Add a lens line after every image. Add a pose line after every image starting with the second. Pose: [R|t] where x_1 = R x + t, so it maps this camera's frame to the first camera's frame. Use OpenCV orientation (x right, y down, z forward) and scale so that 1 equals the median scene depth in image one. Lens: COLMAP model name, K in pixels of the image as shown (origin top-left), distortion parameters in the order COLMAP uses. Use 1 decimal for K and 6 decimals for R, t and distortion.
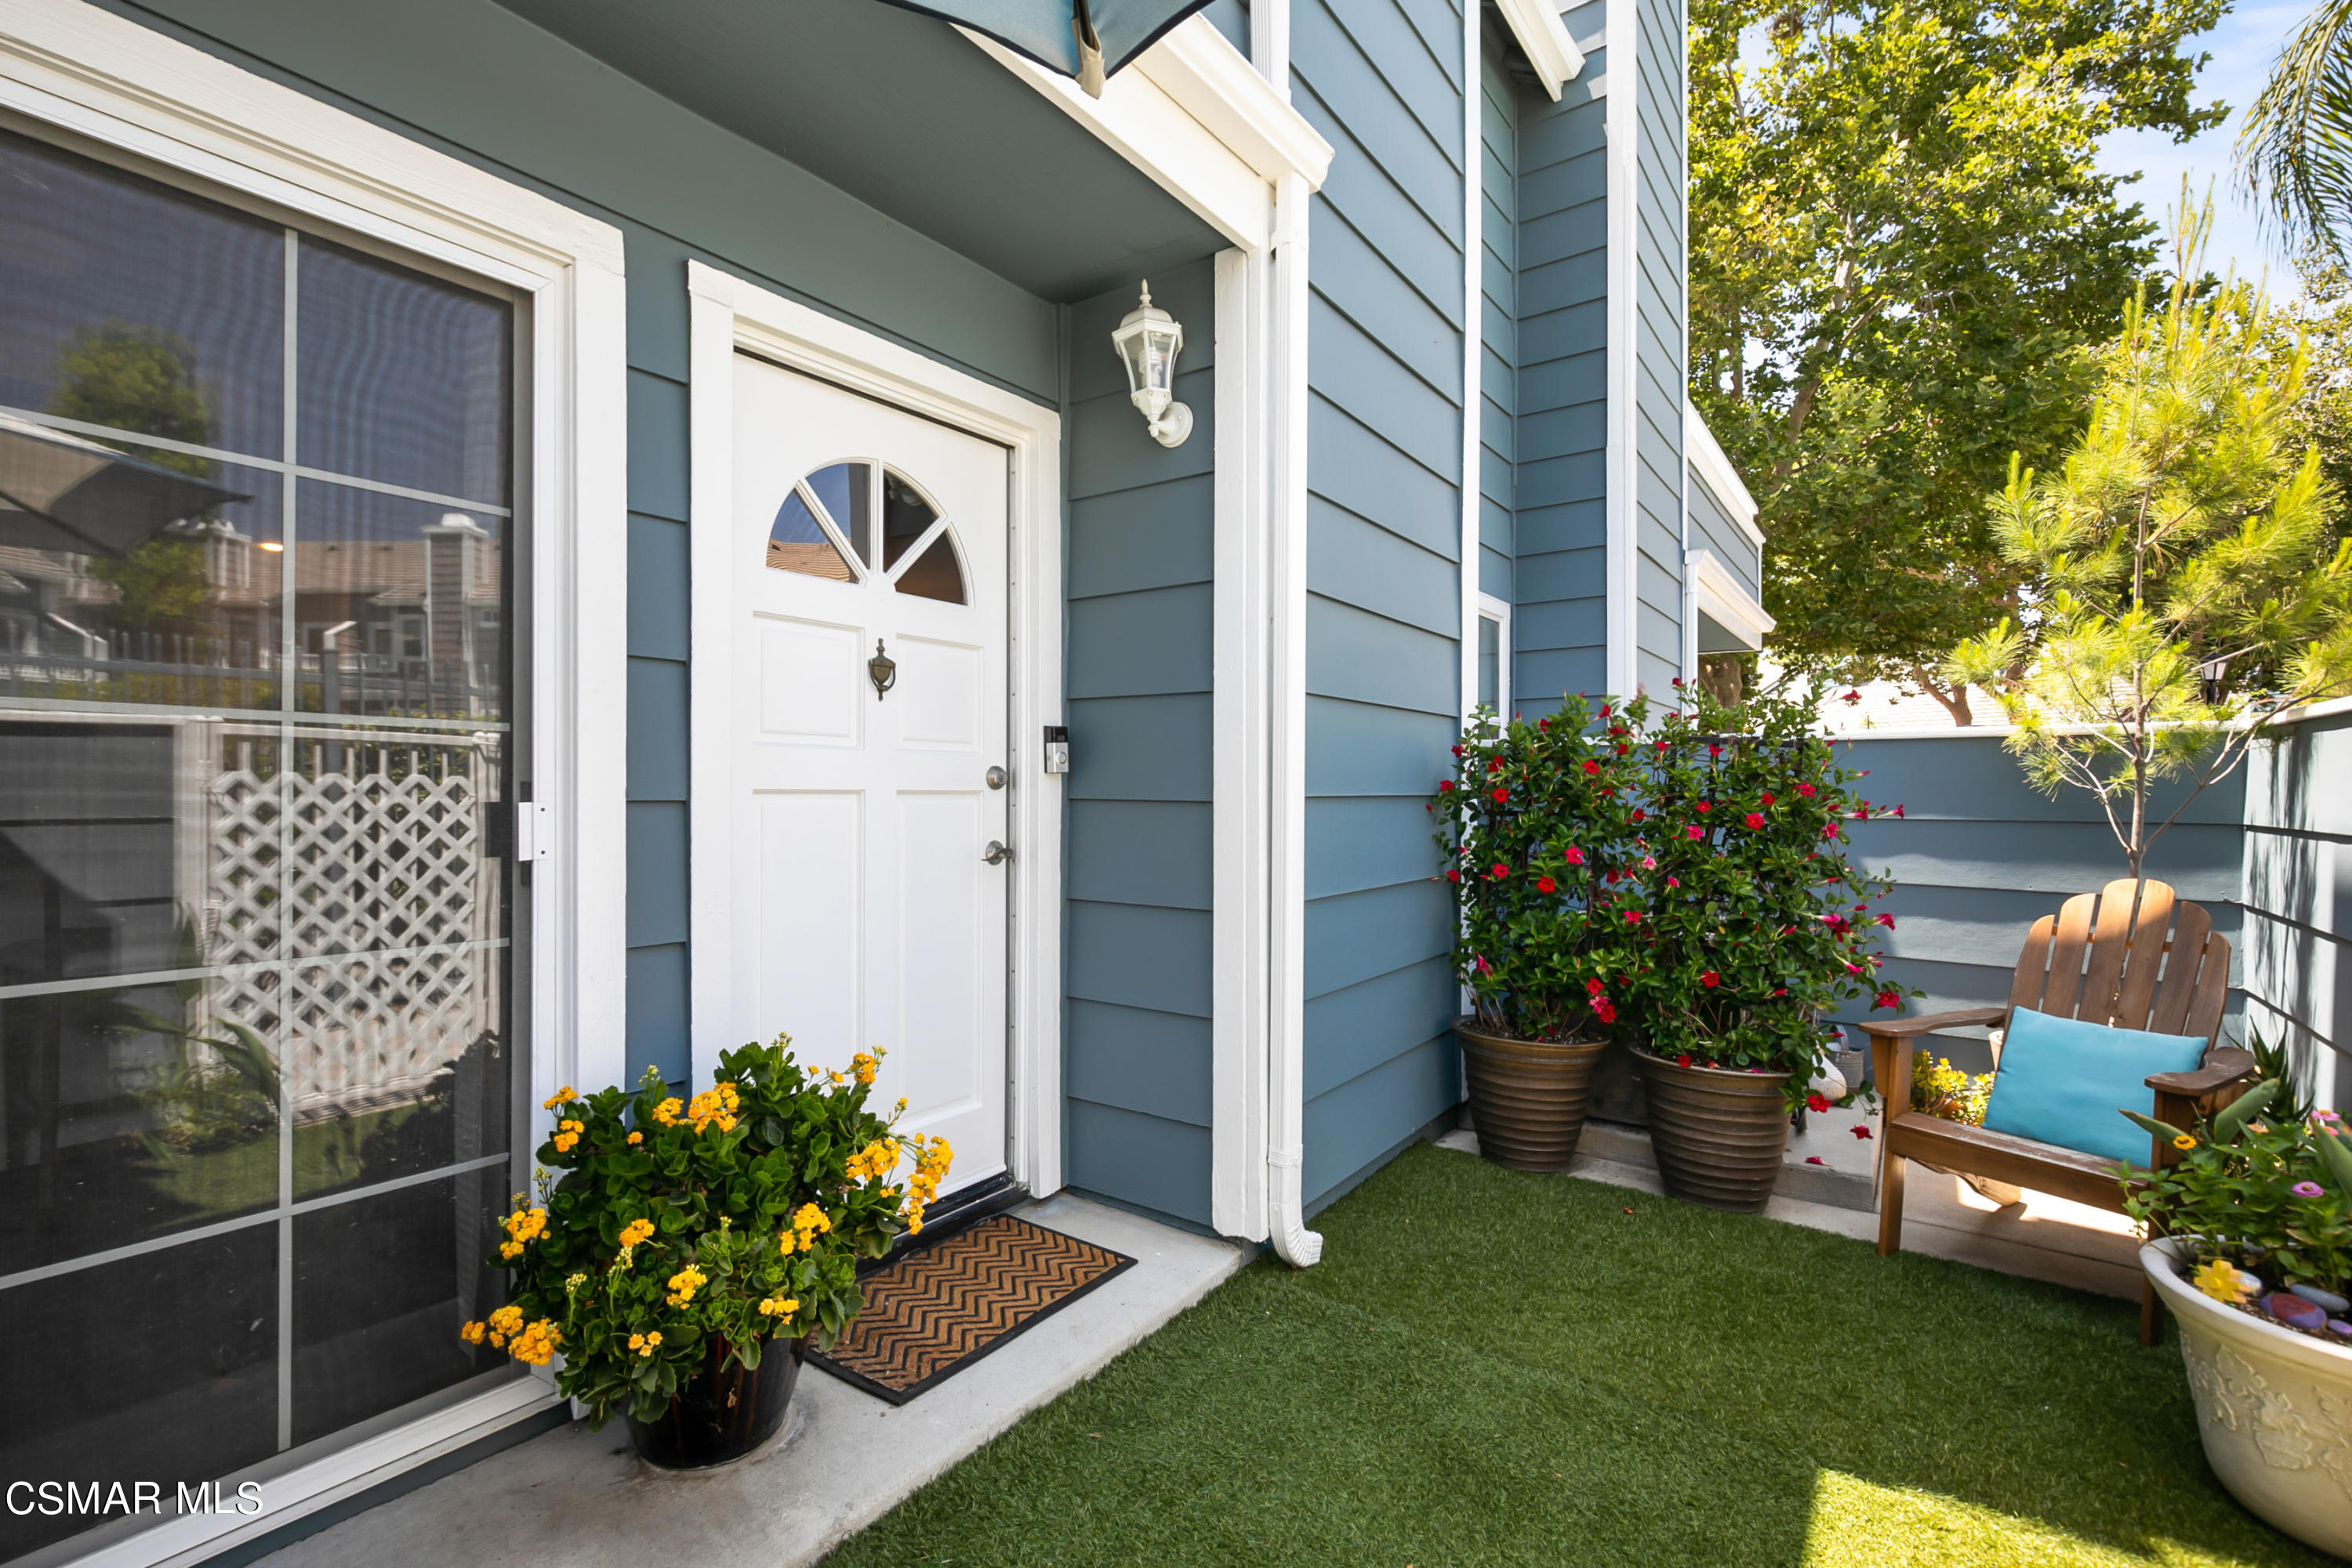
lens RADIAL K [[1090.2, 0, 1176.0], [0, 1090.2, 784.0], [0, 0, 1]] dist [0.005560, -0.005043]
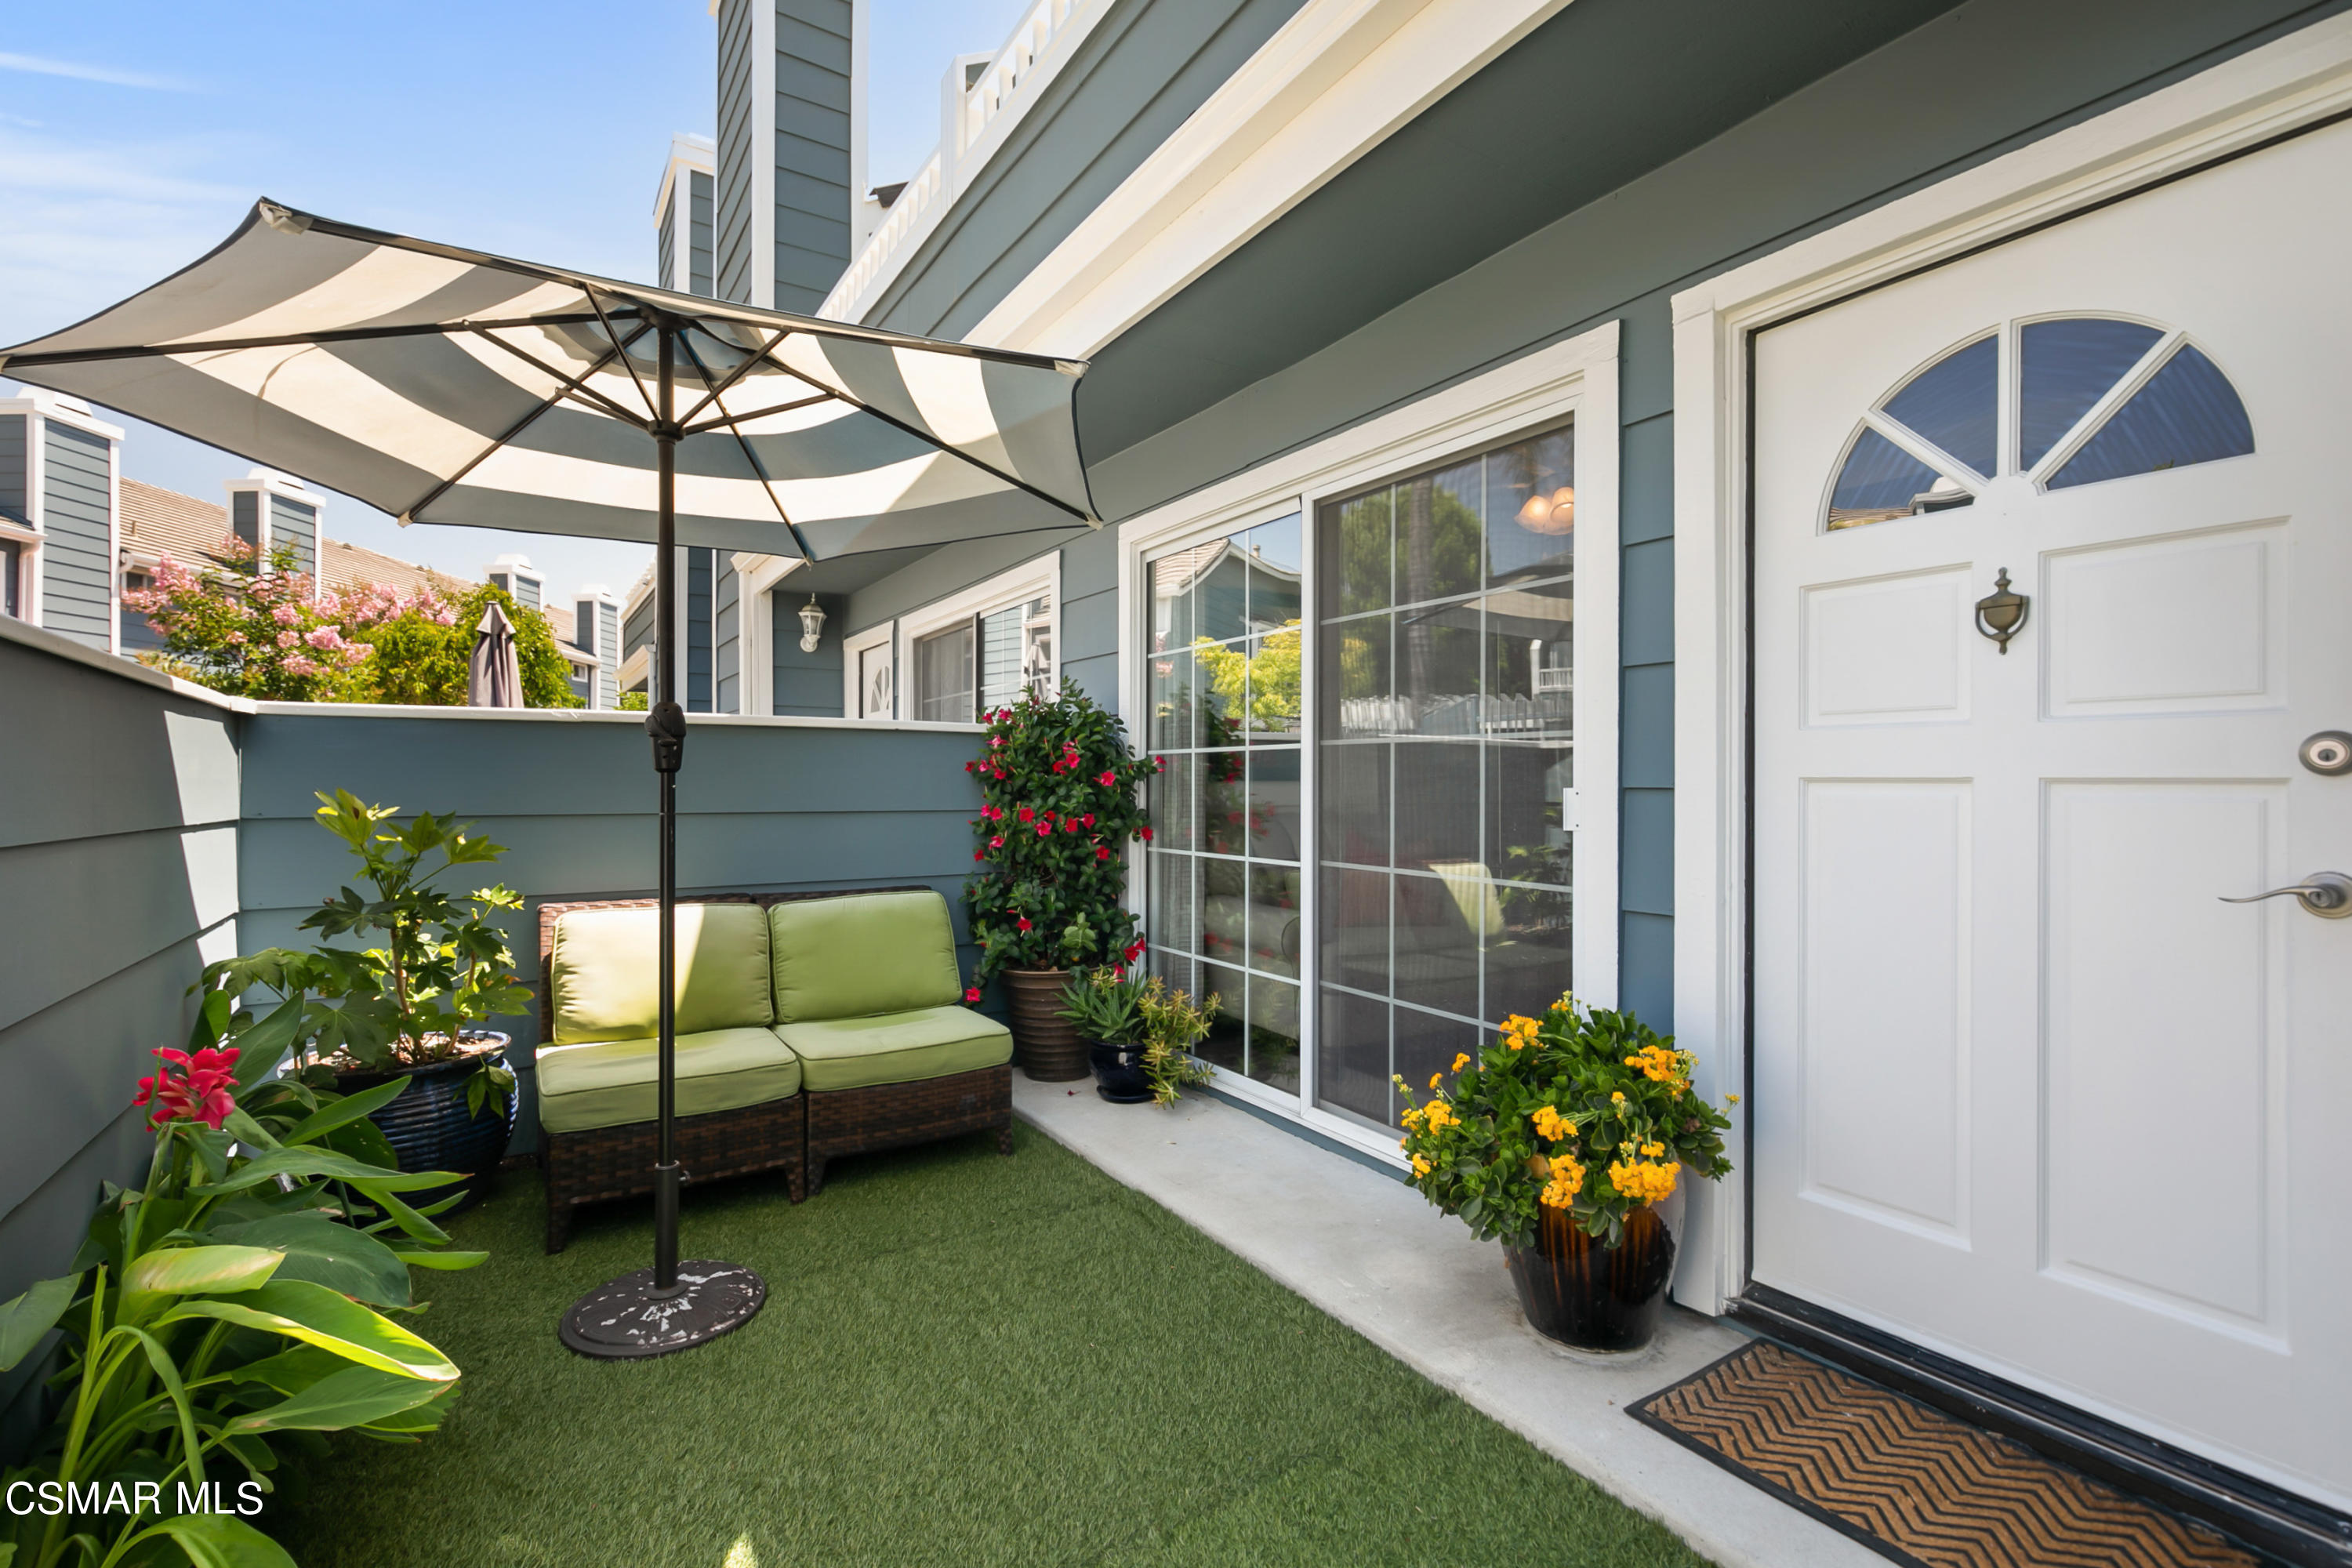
lens RADIAL K [[1090.2, 0, 1176.0], [0, 1090.2, 784.0], [0, 0, 1]] dist [0.005560, -0.005043]
pose [[-0.394374, -0.004410, -0.918939, 0.574106], [-0.000242, 0.999989, -0.004696, 0.012624], [0.918950, -0.001629, -0.394371, 0.736574]]
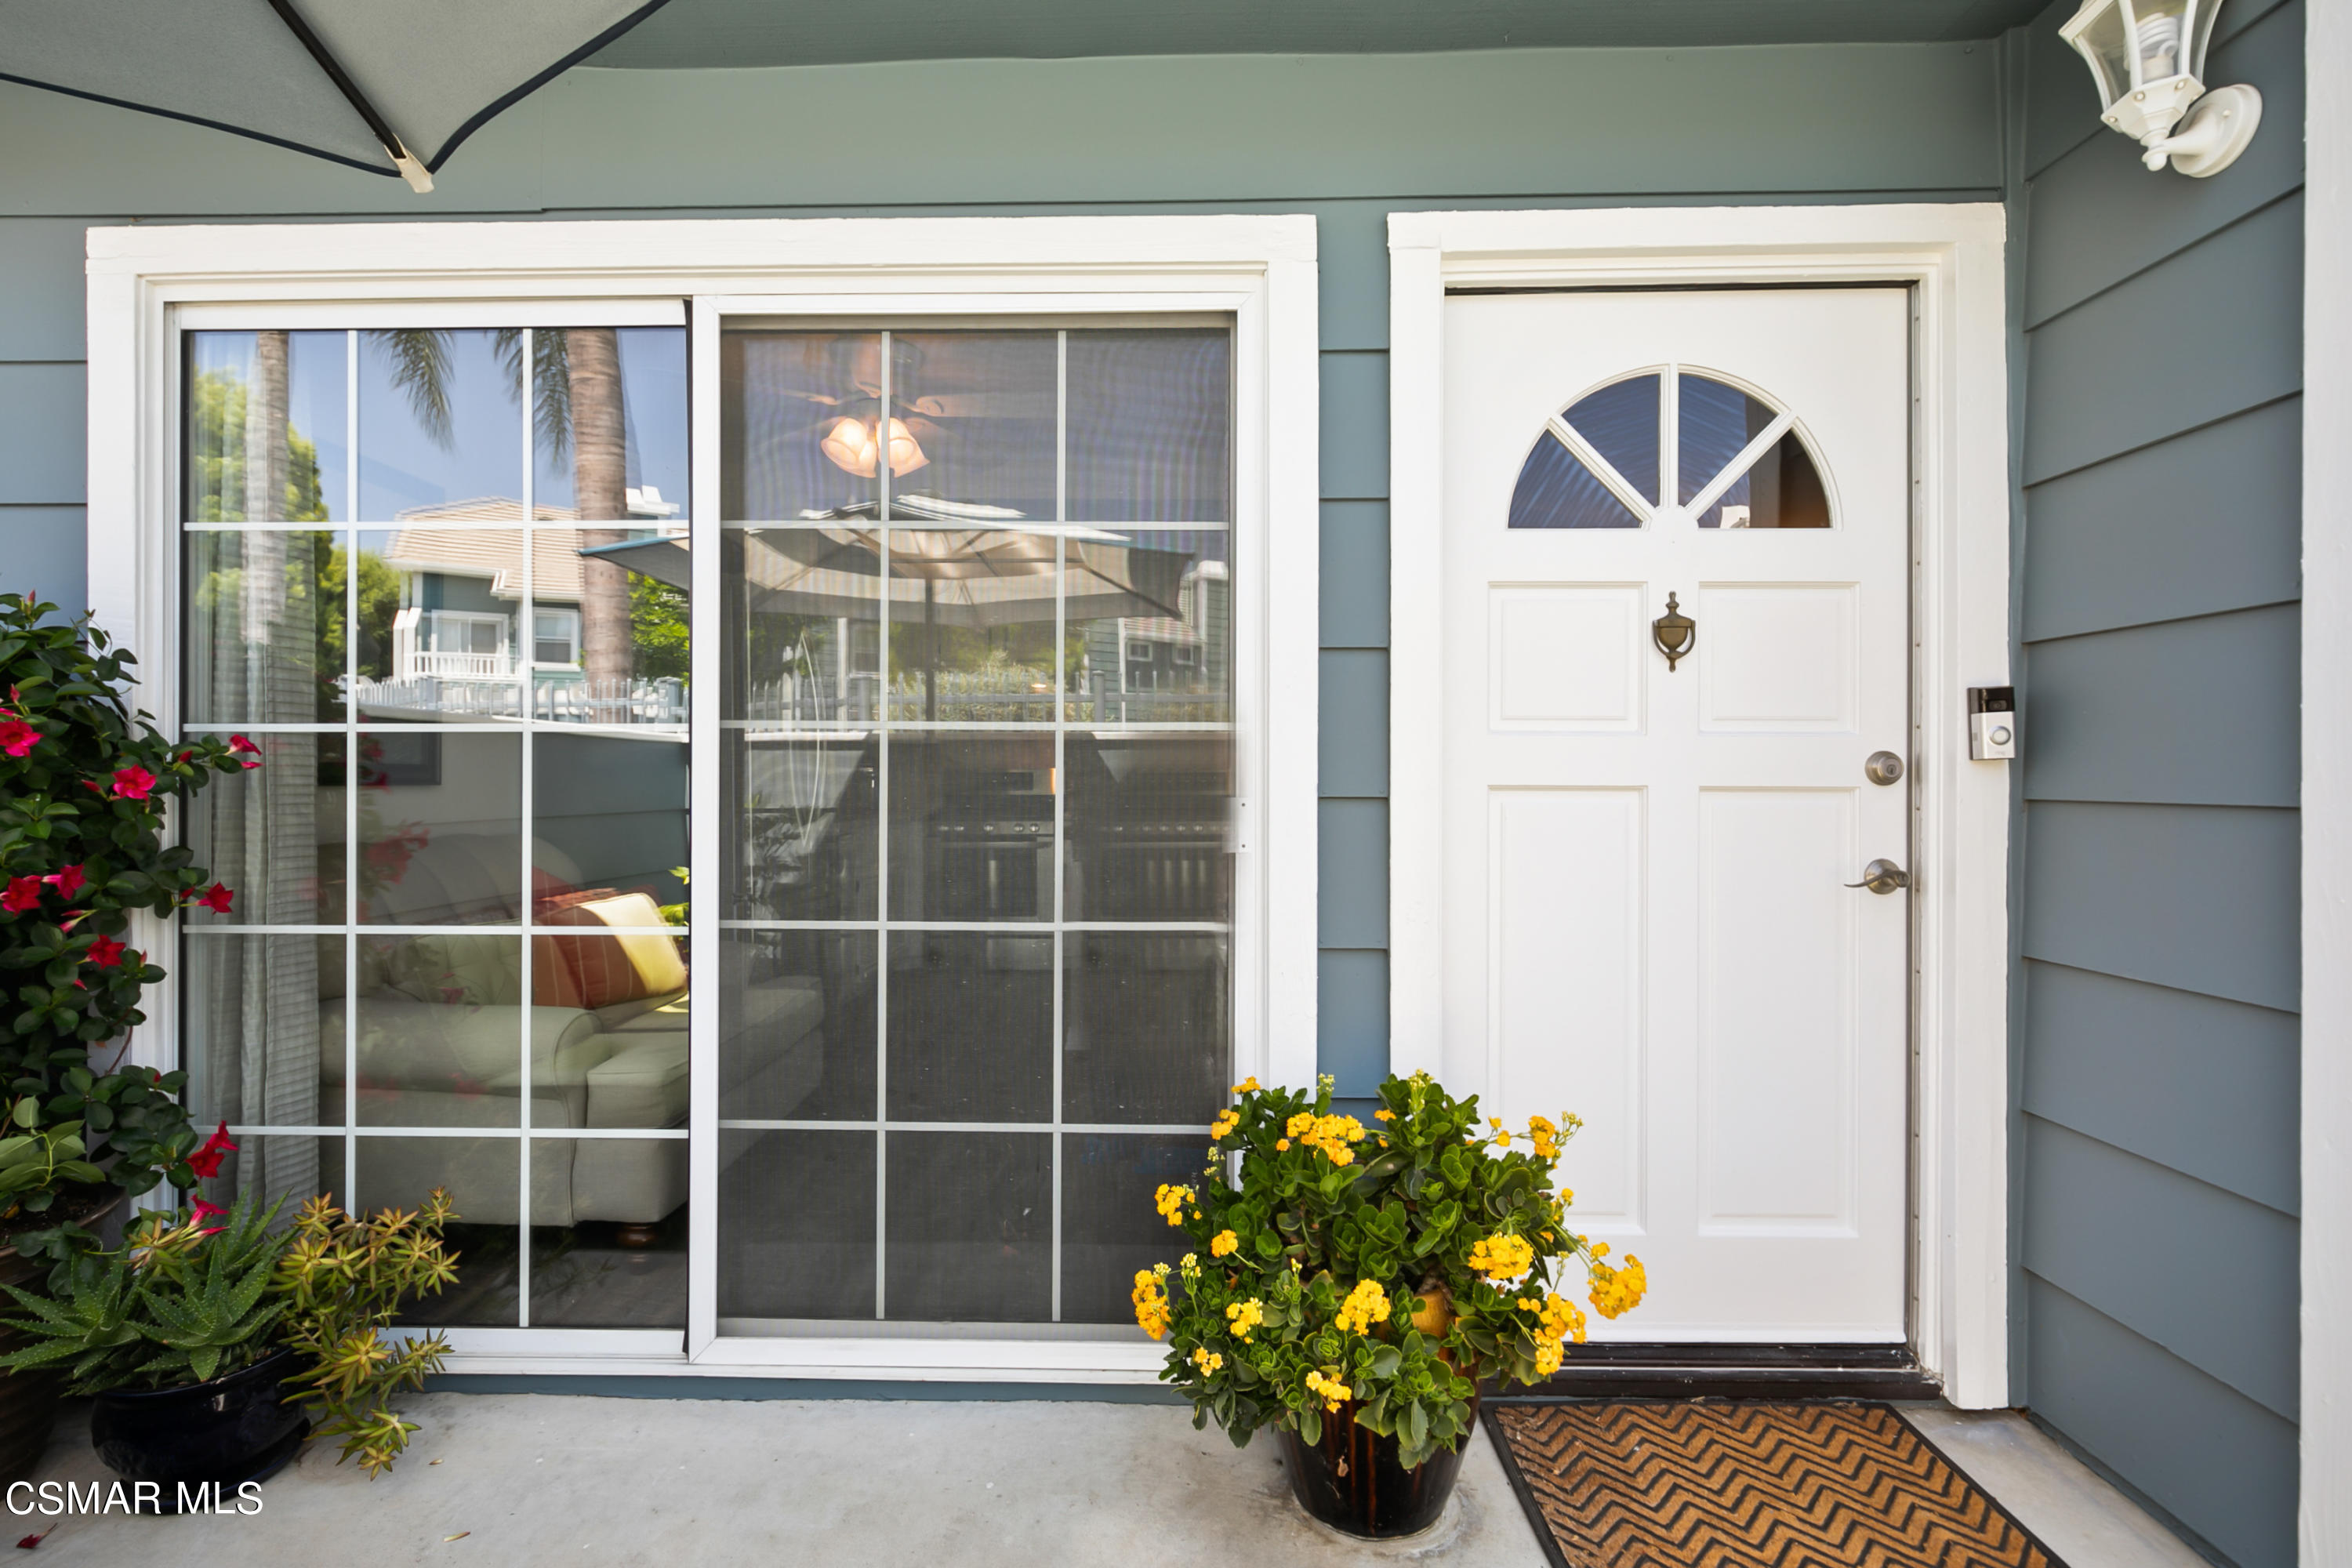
lens RADIAL K [[1090.2, 0, 1176.0], [0, 1090.2, 784.0], [0, 0, 1]] dist [0.005560, -0.005043]
pose [[0.555219, -0.005147, -0.831688, 0.170463], [0.004471, 0.999985, -0.003204, 0.004765], [0.831692, -0.001940, 0.555234, 0.255308]]
